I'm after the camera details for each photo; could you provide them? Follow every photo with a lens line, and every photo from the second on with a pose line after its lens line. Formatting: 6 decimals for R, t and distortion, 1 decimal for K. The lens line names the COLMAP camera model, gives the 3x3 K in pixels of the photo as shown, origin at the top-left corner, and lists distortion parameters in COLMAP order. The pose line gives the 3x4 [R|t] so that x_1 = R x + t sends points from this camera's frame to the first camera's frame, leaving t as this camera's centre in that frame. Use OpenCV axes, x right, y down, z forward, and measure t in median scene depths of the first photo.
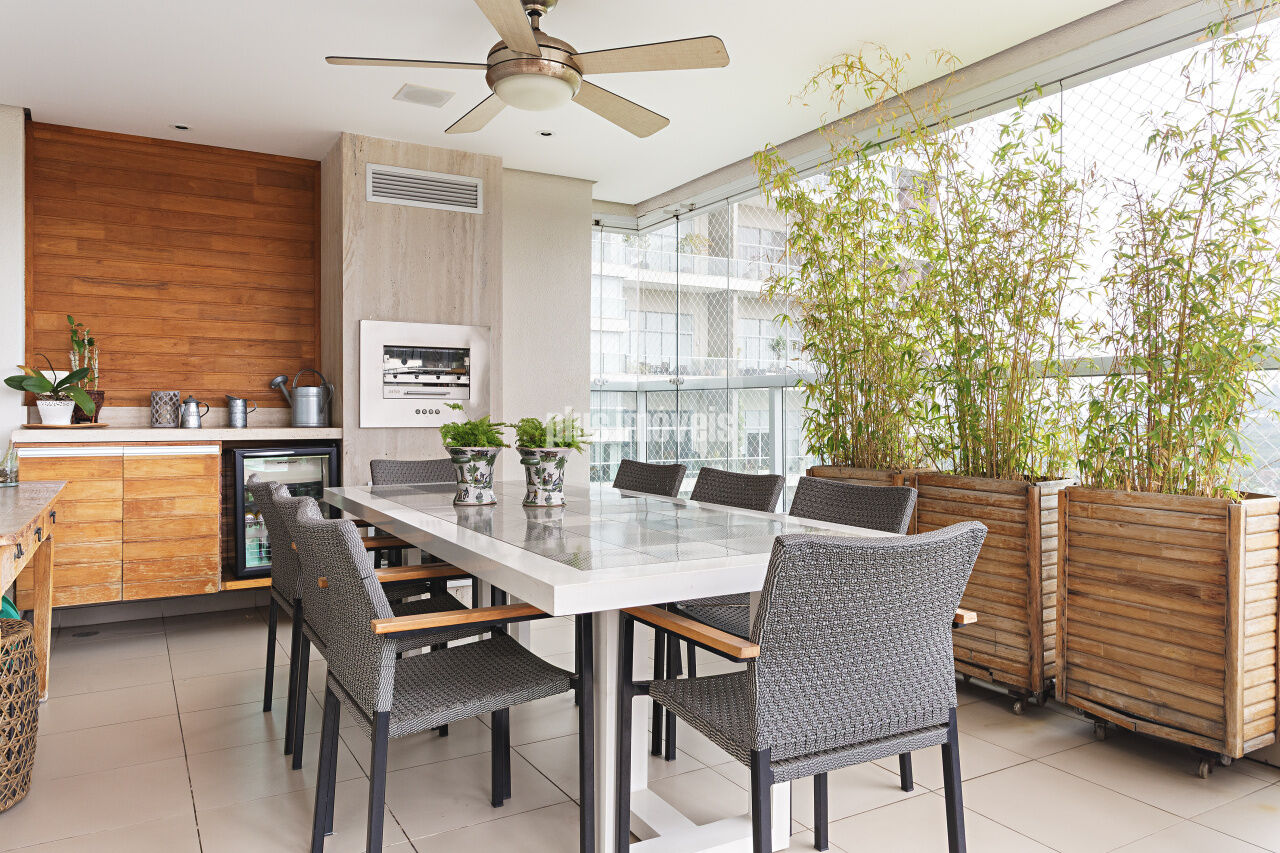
lens RADIAL K [[867.5, 0, 640.0], [0, 867.5, 426.5], [0, 0, 1]] dist [-0.004006, 0.000997]
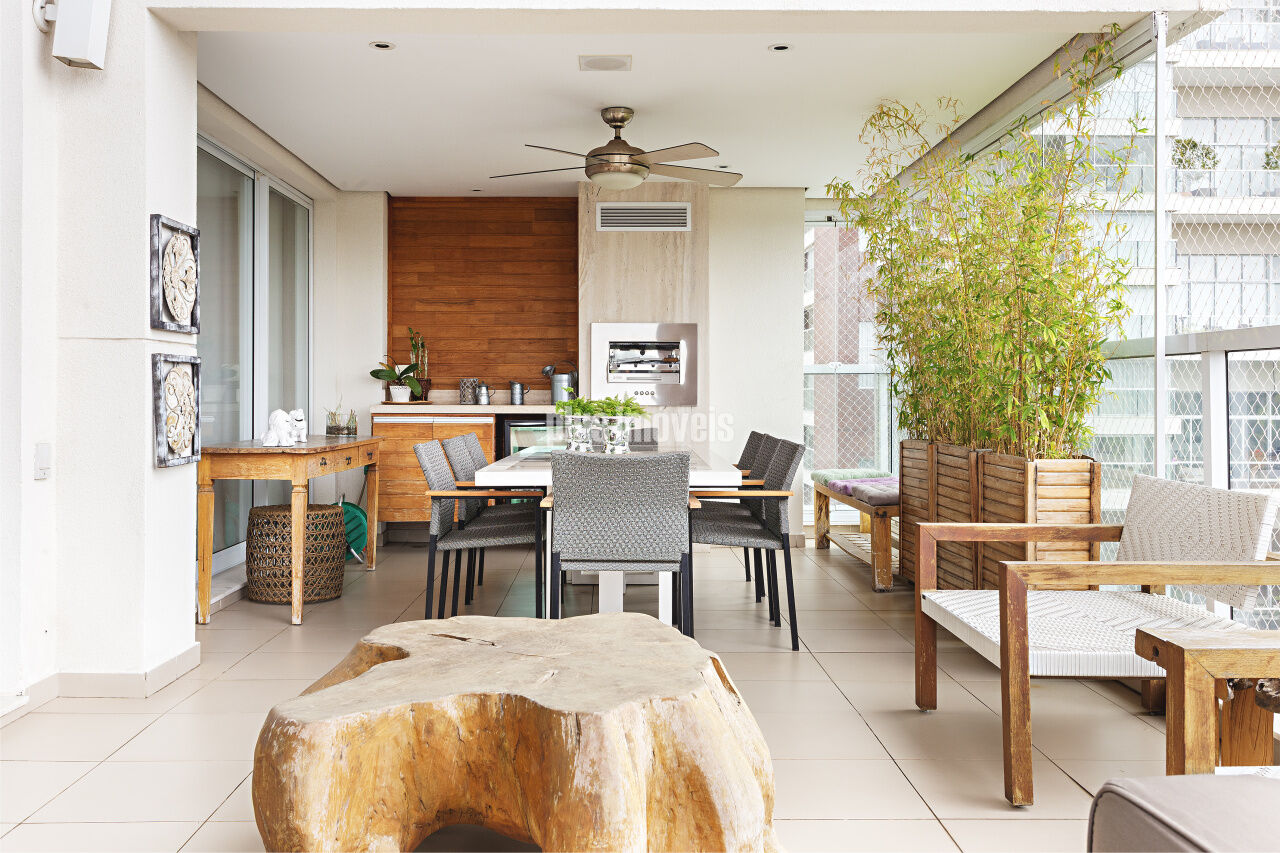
lens RADIAL K [[1104.7, 0, 656.0], [0, 1104.7, 403.8], [0, 0, 1]] dist [0.004225, 0.000708]
pose [[0.883711, 0.004611, -0.468010, 0.545869], [-0.008398, 0.999947, -0.006006, 0.008196], [0.467957, 0.009238, 0.883703, -0.426457]]
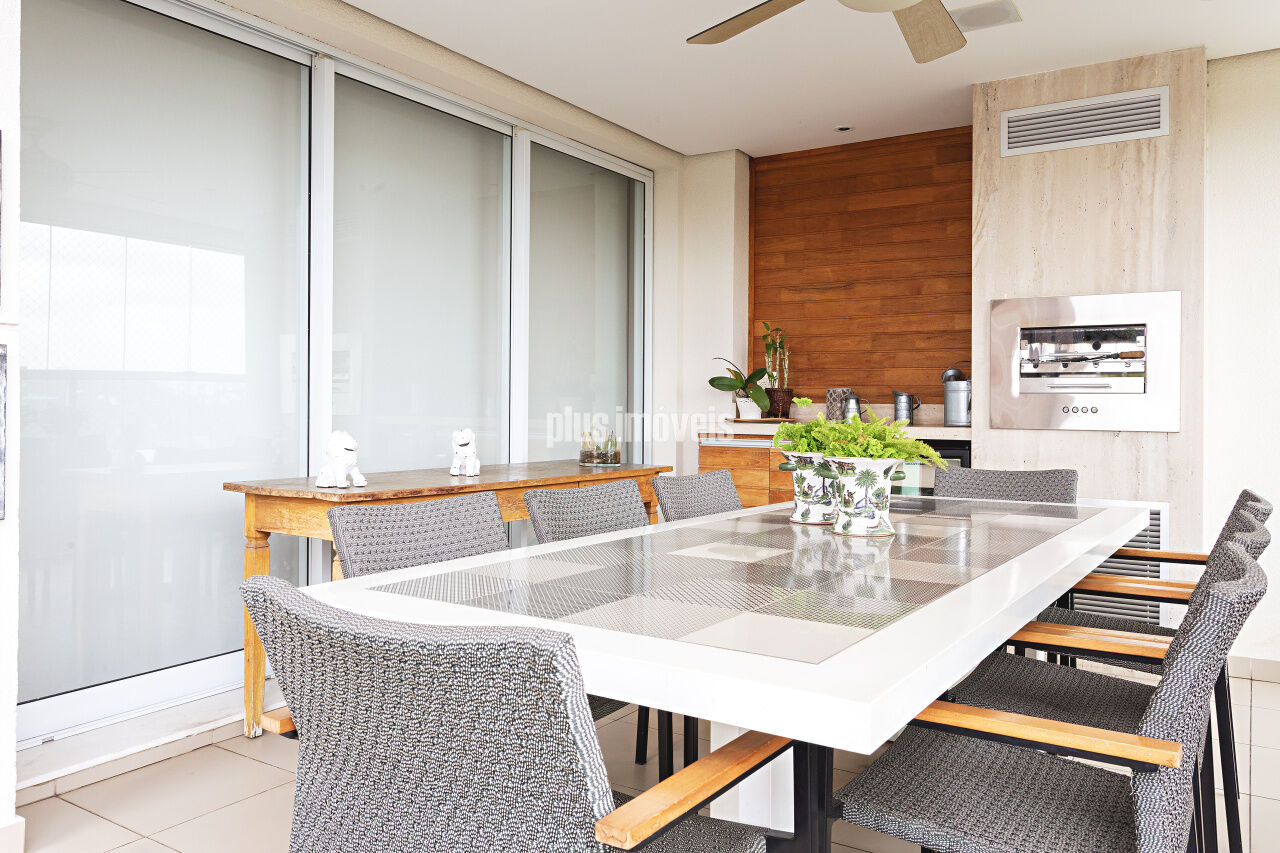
lens RADIAL K [[935.2, 0, 672.5], [0, 935.2, 412.1], [0, 0, 1]] dist [-0.002764, 0.001420]
pose [[0.465819, 0.008386, -0.884840, 0.339694], [-0.020560, 0.999788, -0.001348, -0.006564], [0.884641, 0.018820, 0.465893, 0.305121]]
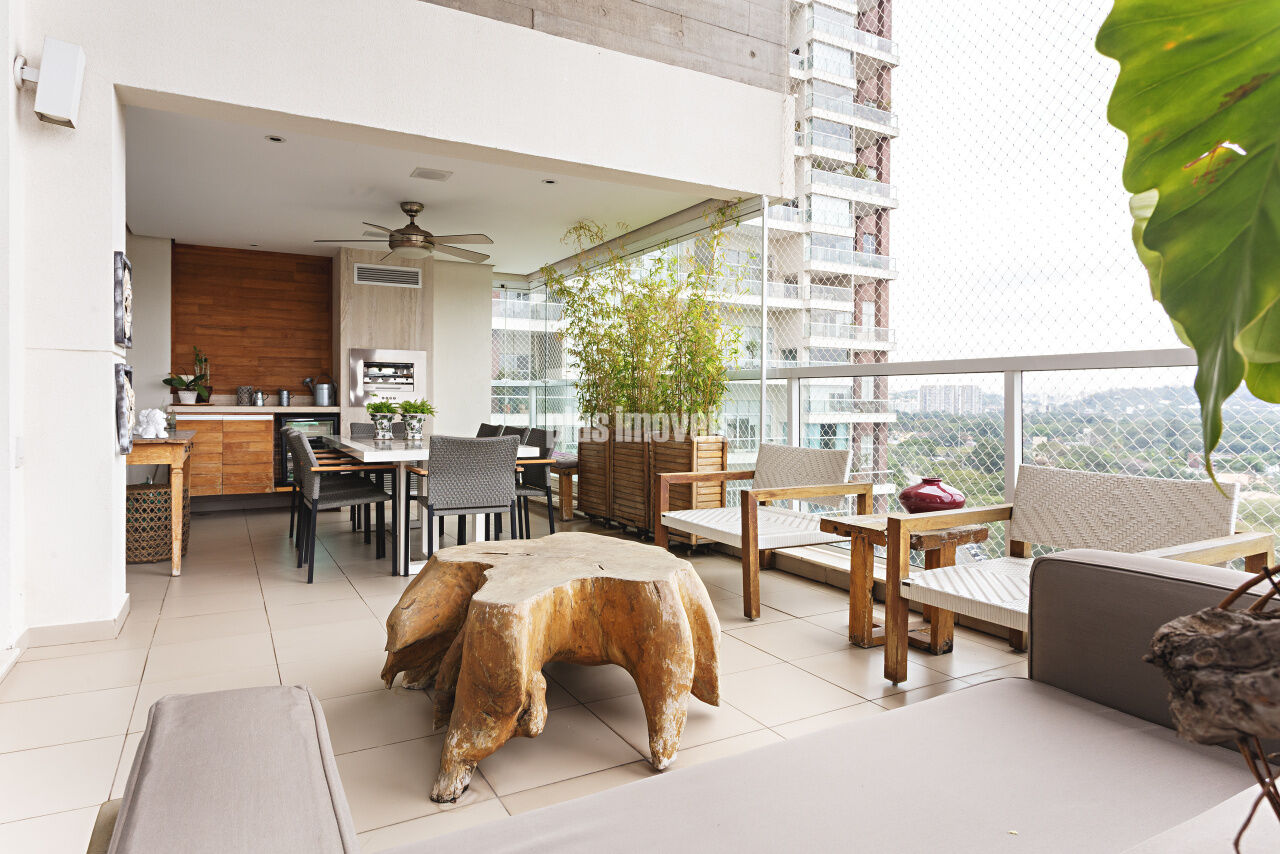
lens RADIAL K [[730.1, 0, 645.2], [0, 730.1, 420.4], [0, 0, 1]] dist [-0.008811, 0.001339]
pose [[0.999973, 0.005585, -0.004872, 0.314702], [-0.005540, 0.999941, 0.009330, 0.013049], [0.004924, -0.009303, 0.999945, -0.551744]]
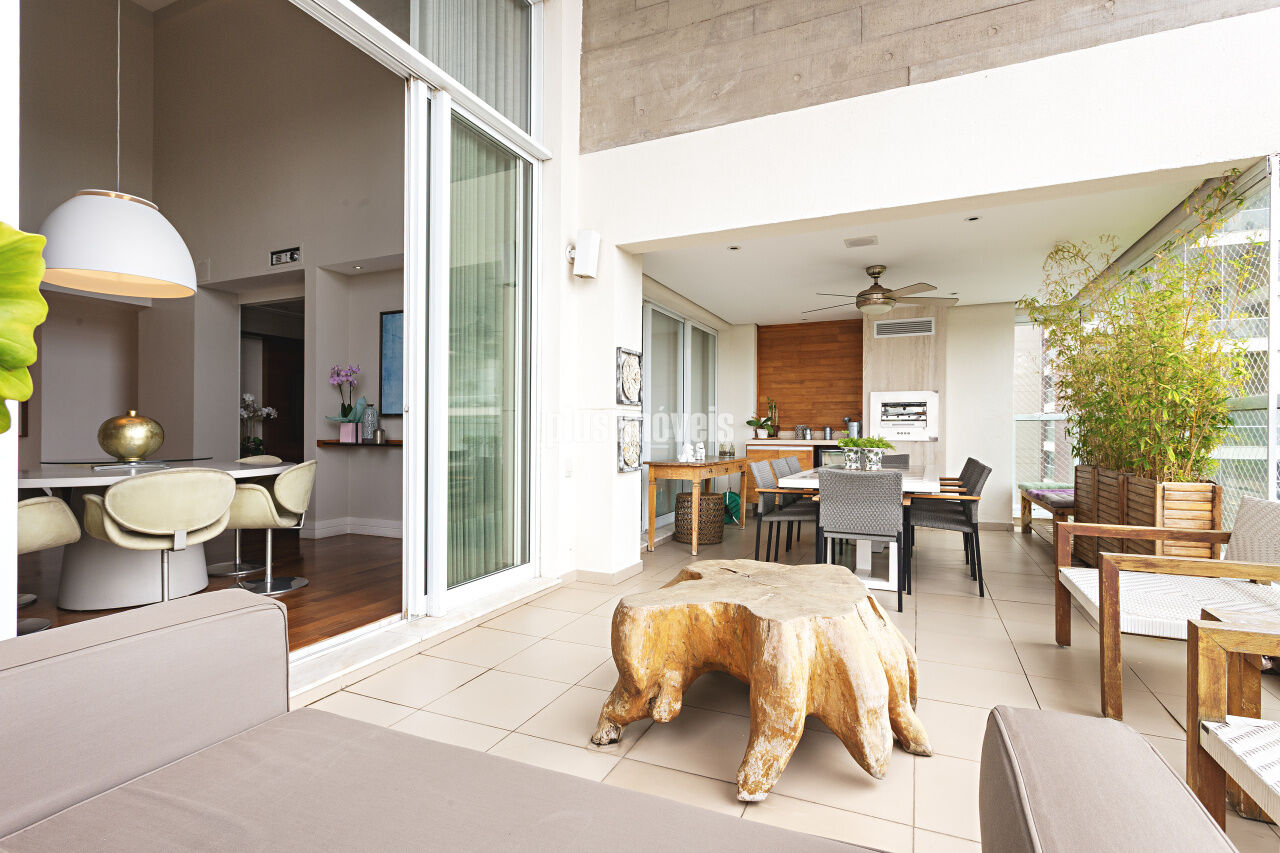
lens RADIAL K [[616.6, 0, 672.3], [0, 616.6, 439.1], [0, 0, 1]] dist [0.000829, 0.000474]
pose [[0.617148, 0.009854, -0.786785, 0.614227], [-0.012323, 0.999920, 0.002857, -0.000213], [0.786750, 0.007932, 0.617220, -0.380347]]
